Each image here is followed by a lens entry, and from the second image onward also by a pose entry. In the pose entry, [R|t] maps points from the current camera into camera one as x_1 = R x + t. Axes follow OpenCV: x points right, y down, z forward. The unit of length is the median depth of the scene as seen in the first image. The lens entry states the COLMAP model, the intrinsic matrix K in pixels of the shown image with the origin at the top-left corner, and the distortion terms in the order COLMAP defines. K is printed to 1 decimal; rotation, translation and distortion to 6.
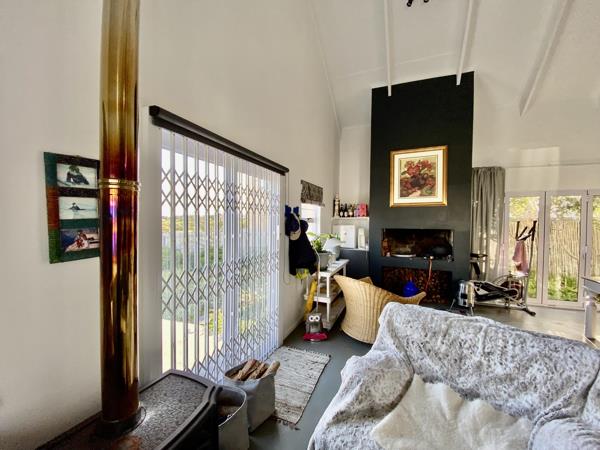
lens RADIAL K [[240.5, 0, 301.2], [0, 240.5, 222.6], [0, 0, 1]] dist [0.053422, -0.035433]
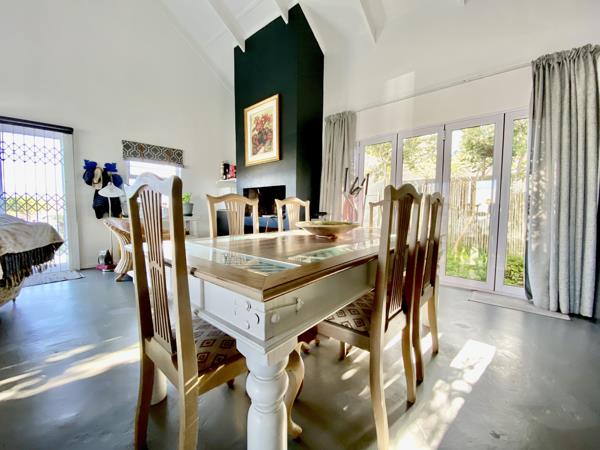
lens RADIAL K [[240.5, 0, 301.2], [0, 240.5, 222.6], [0, 0, 1]] dist [0.053422, -0.035433]
pose [[0.951053, 0.010205, -0.308859, 0.923937], [0.003870, 0.998983, 0.044924, 0.127531], [0.309004, -0.043921, 0.950046, 0.113870]]
